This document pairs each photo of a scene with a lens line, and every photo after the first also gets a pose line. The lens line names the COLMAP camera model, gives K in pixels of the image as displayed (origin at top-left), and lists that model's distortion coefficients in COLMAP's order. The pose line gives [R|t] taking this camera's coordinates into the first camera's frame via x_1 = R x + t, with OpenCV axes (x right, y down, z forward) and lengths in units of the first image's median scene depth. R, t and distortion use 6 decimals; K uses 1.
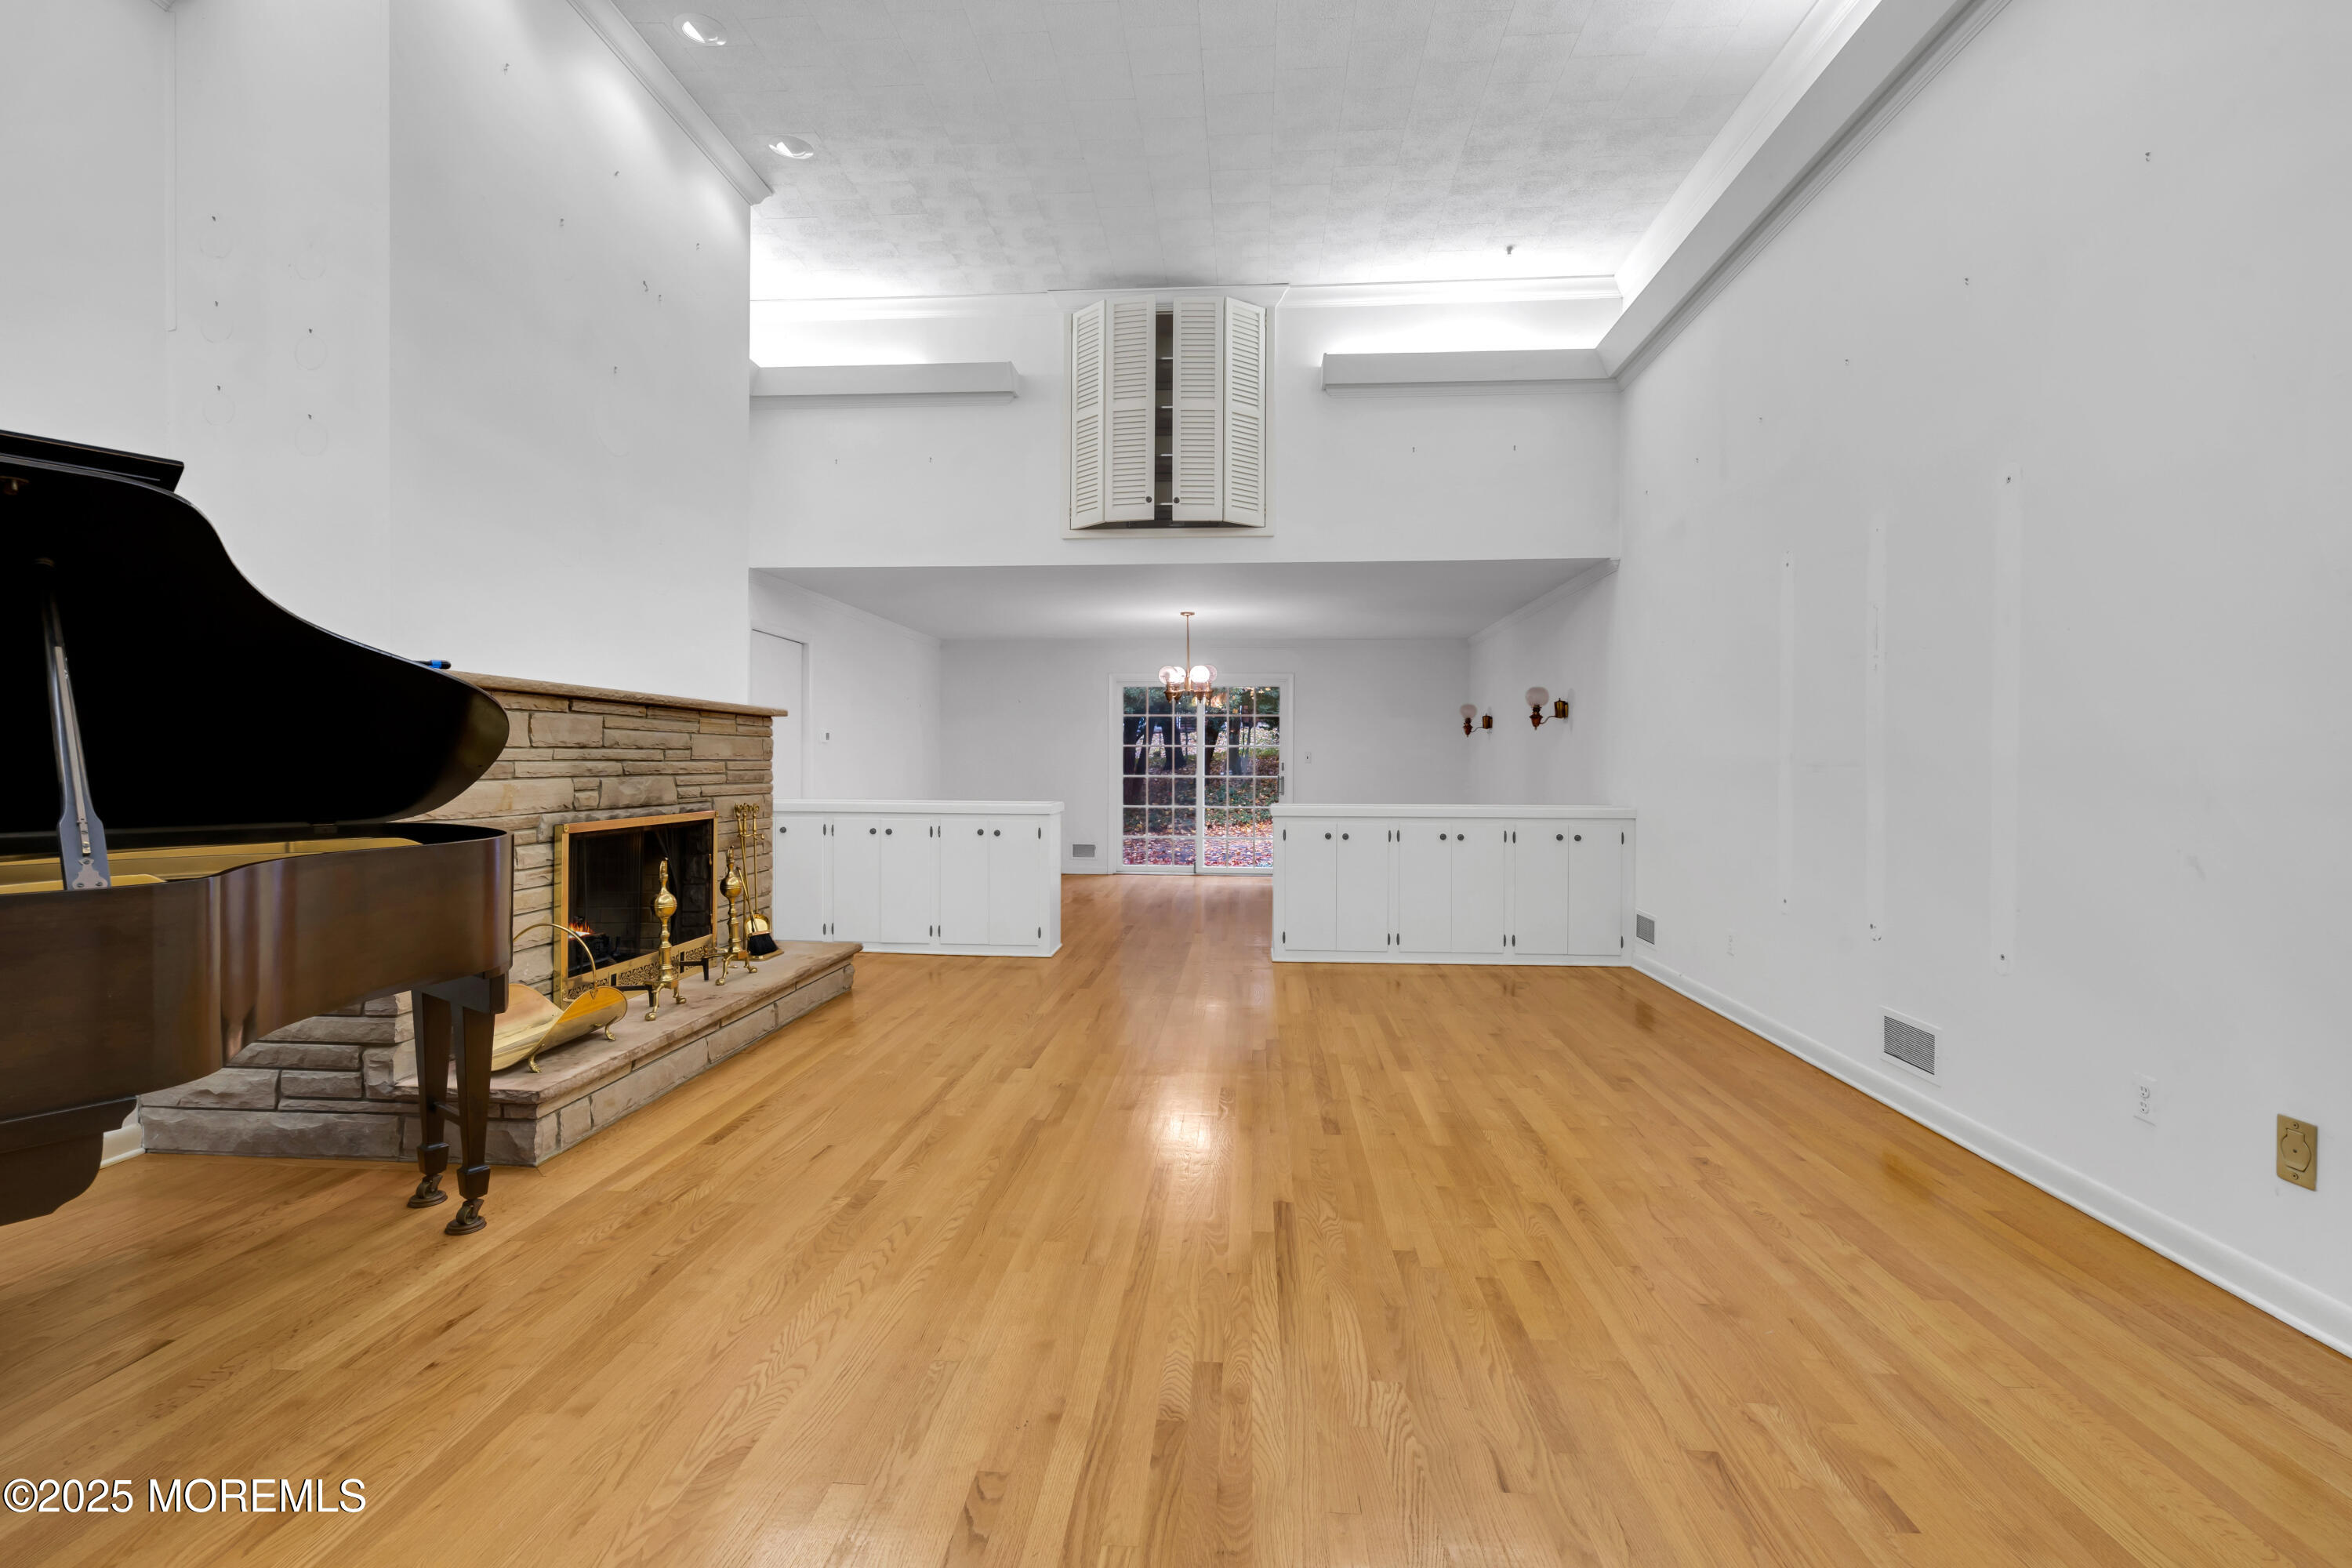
lens RADIAL K [[1077.4, 0, 1172.9], [0, 1077.4, 780.7], [0, 0, 1]] dist [-0.003837, -0.000057]
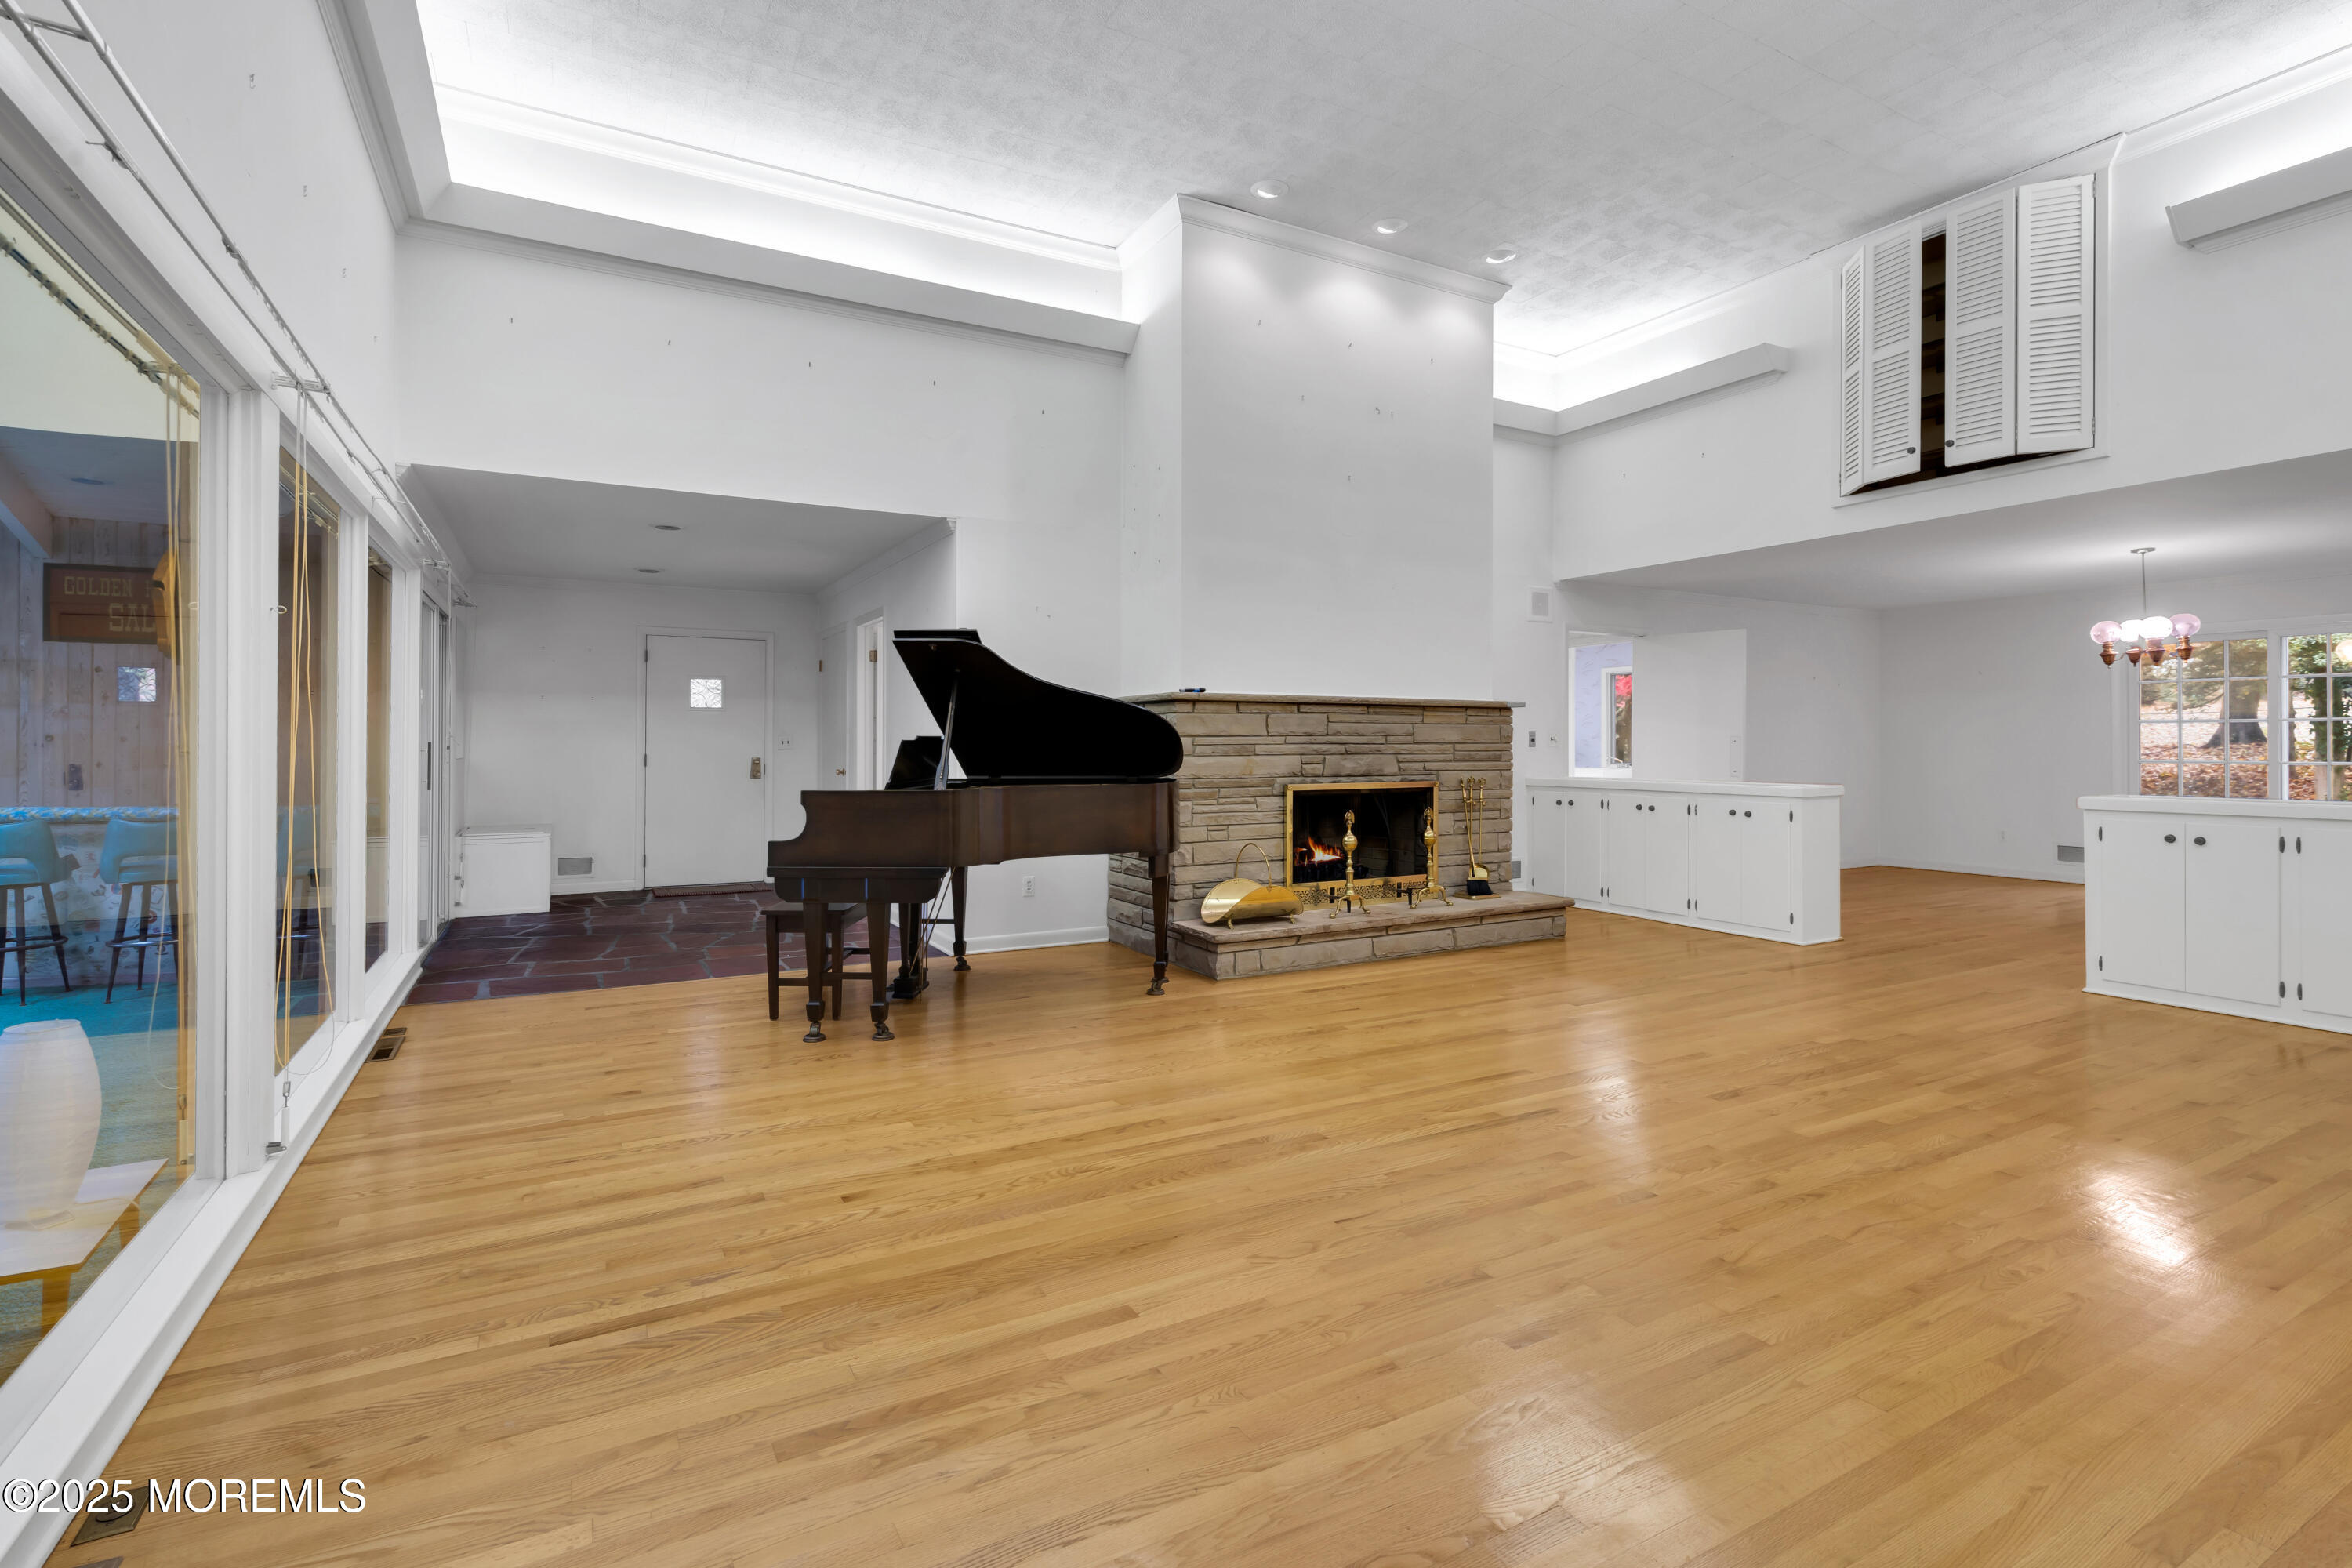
lens RADIAL K [[1077.4, 0, 1151.6], [0, 1077.4, 746.7], [0, 0, 1]] dist [-0.003837, -0.000057]
pose [[0.543028, -0.003326, -0.839708, 0.482289], [-0.010760, 0.999882, -0.010919, 0.003217], [0.839646, 0.014964, 0.542928, -0.017698]]
